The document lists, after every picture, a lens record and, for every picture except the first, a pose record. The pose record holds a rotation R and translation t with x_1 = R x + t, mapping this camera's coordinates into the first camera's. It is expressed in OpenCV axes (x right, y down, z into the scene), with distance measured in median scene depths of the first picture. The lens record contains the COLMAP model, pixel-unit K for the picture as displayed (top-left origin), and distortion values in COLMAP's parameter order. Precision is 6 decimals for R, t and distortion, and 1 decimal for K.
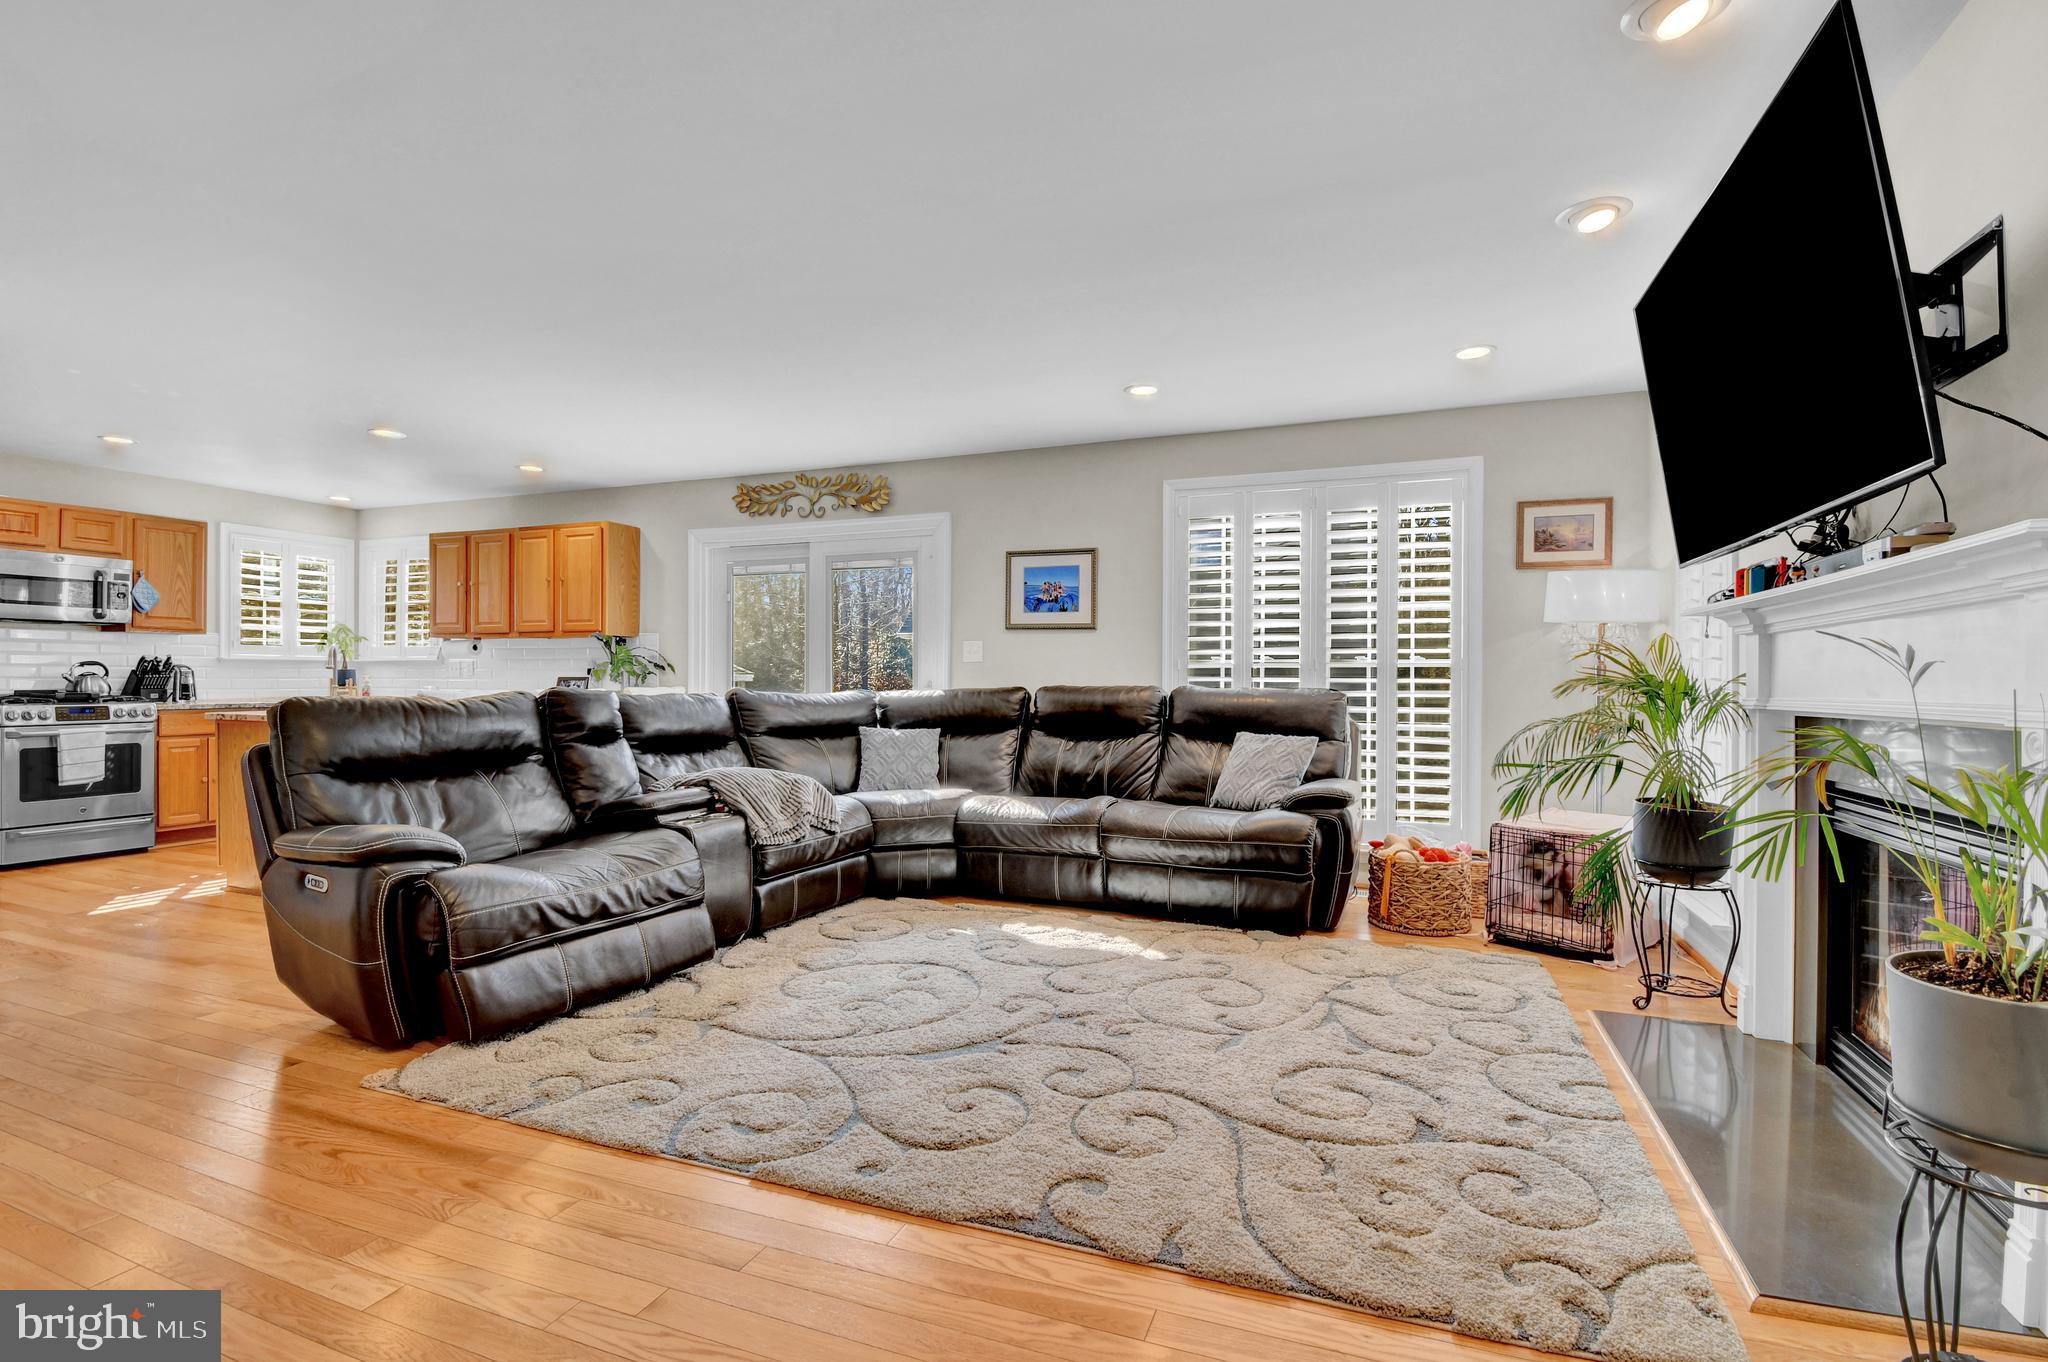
lens RADIAL K [[944.4, 0, 965.0], [0, 944.4, 684.4], [0, 0, 1]] dist [0.027062, -0.004162]
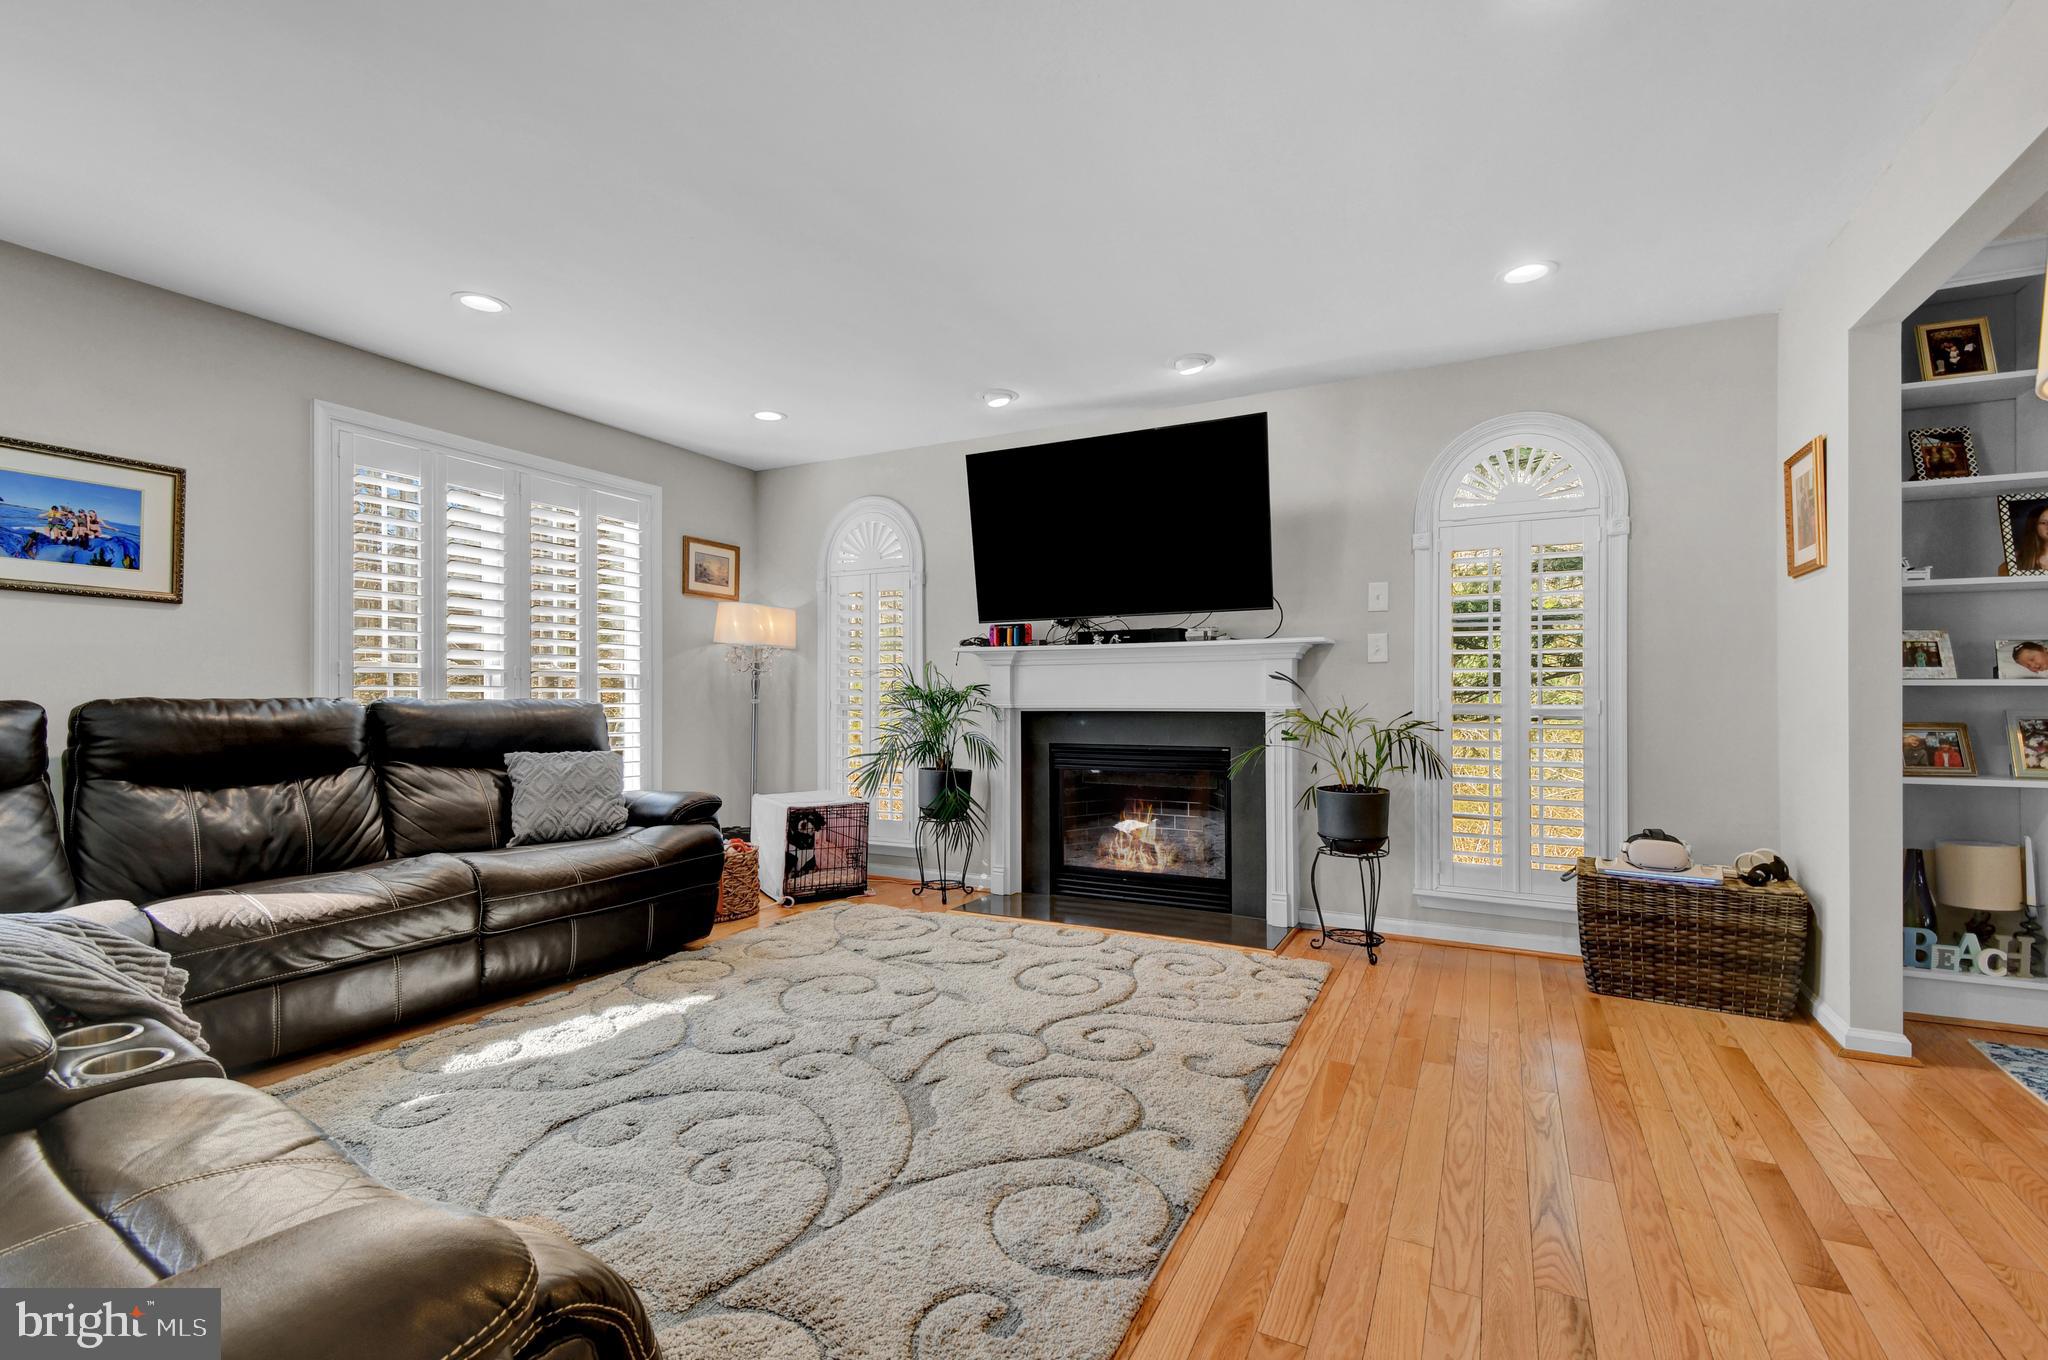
lens RADIAL K [[944.4, 0, 1062.4], [0, 944.4, 686.1], [0, 0, 1]] dist [0.027062, -0.004162]
pose [[0.037547, 0.008254, 0.999261, -0.674453], [0.004098, 0.999956, -0.008414, 0.001667], [-0.999286, 0.004411, 0.037512, 0.624770]]
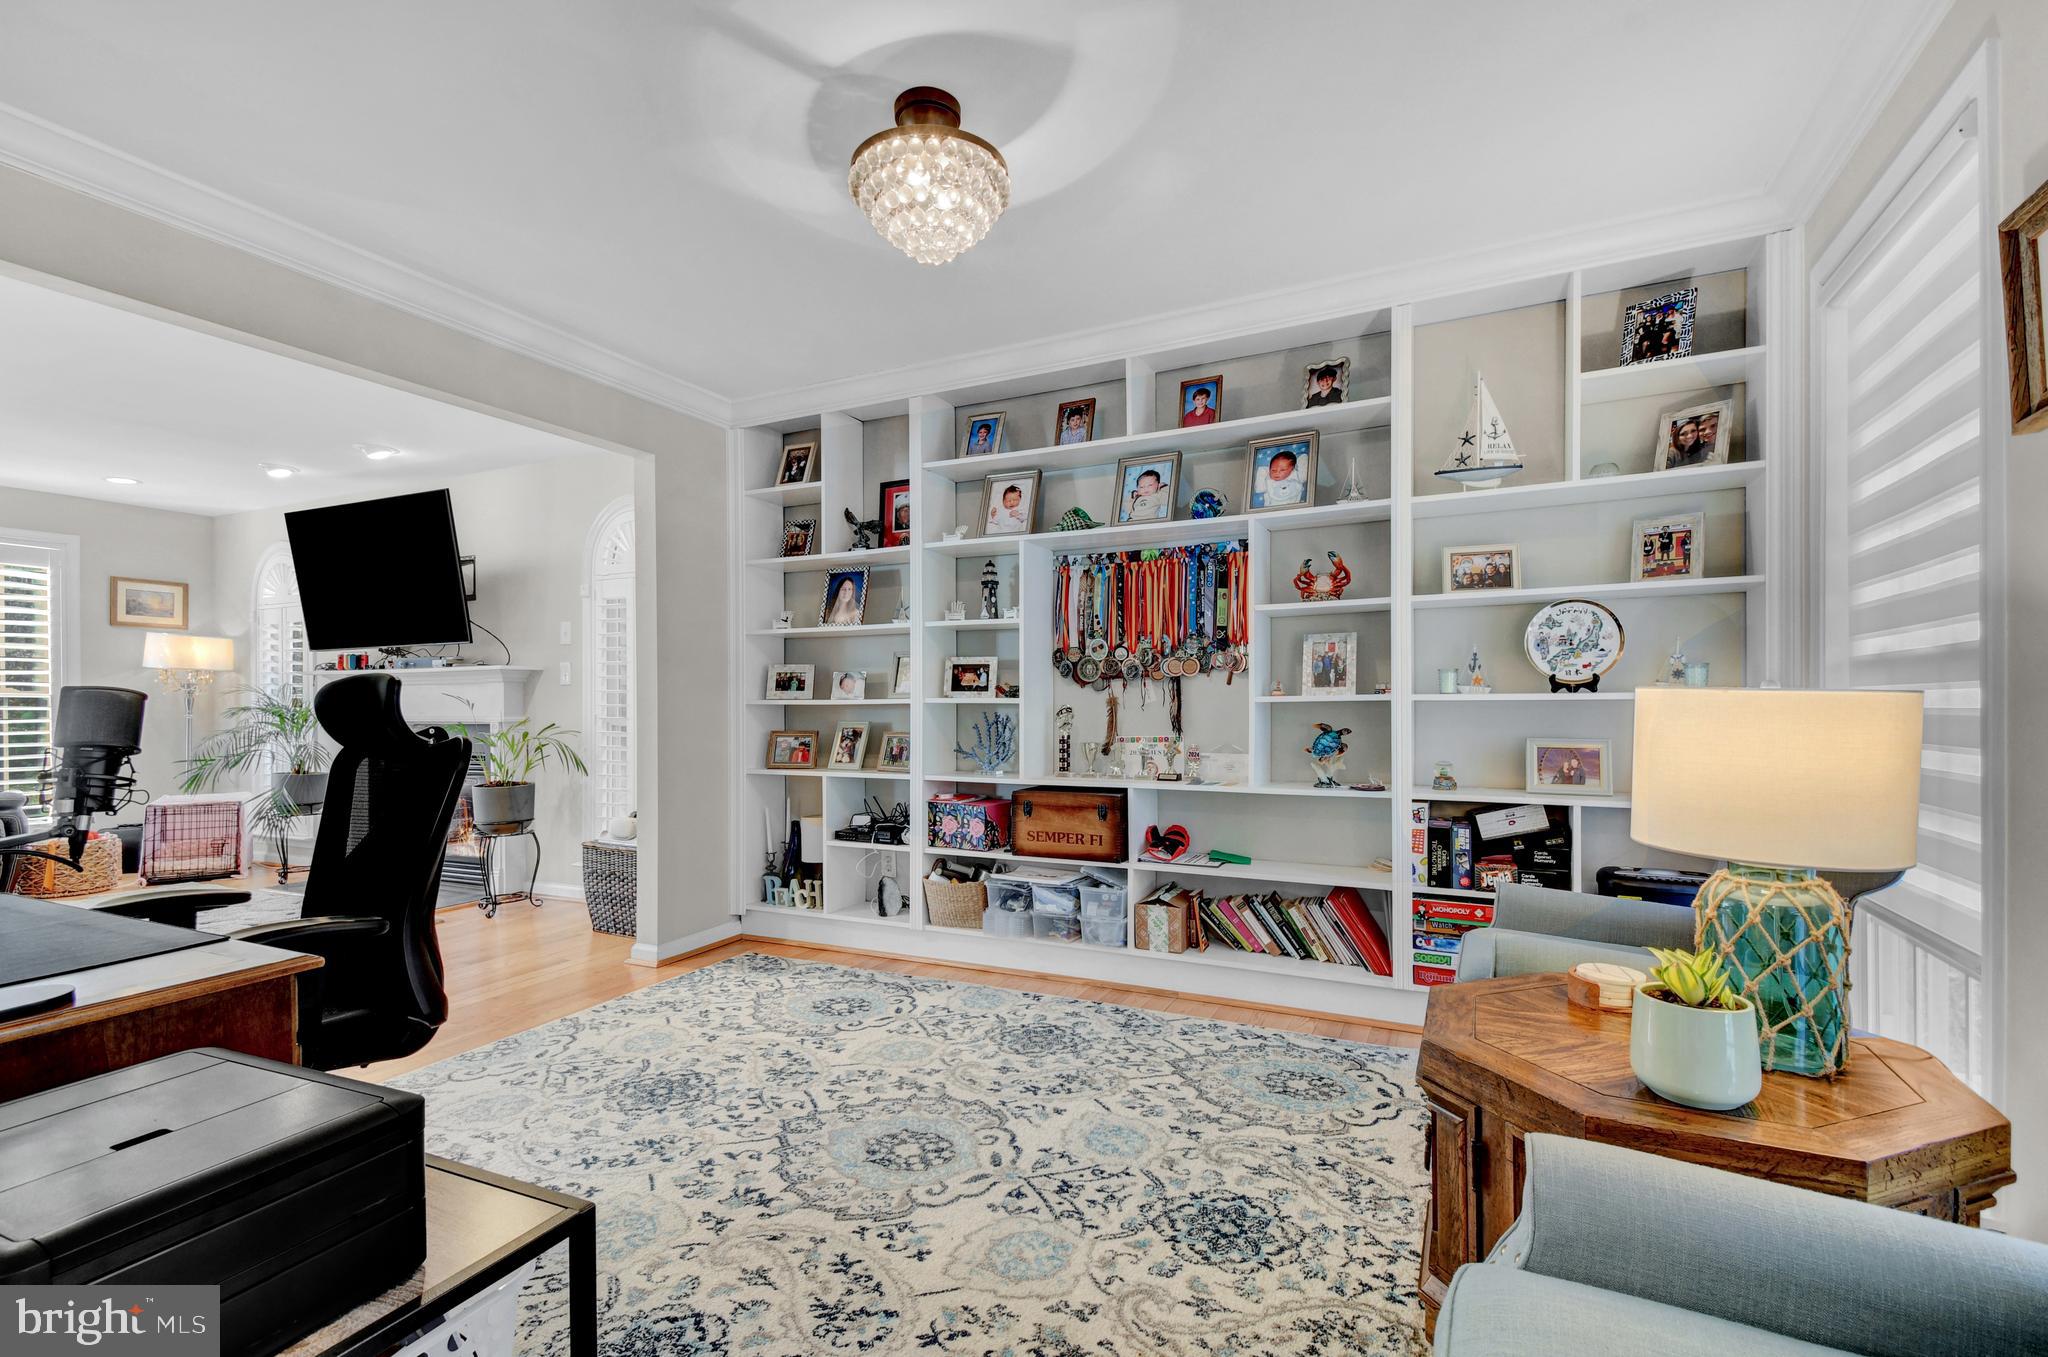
lens RADIAL K [[944.4, 0, 1092.4], [0, 944.4, 711.8], [0, 0, 1]] dist [0.027062, -0.004162]
pose [[0.012238, -0.013487, 0.999834, -0.967483], [0.007634, 0.999881, 0.013394, -0.007080], [-0.999896, 0.007469, 0.012339, -0.509655]]
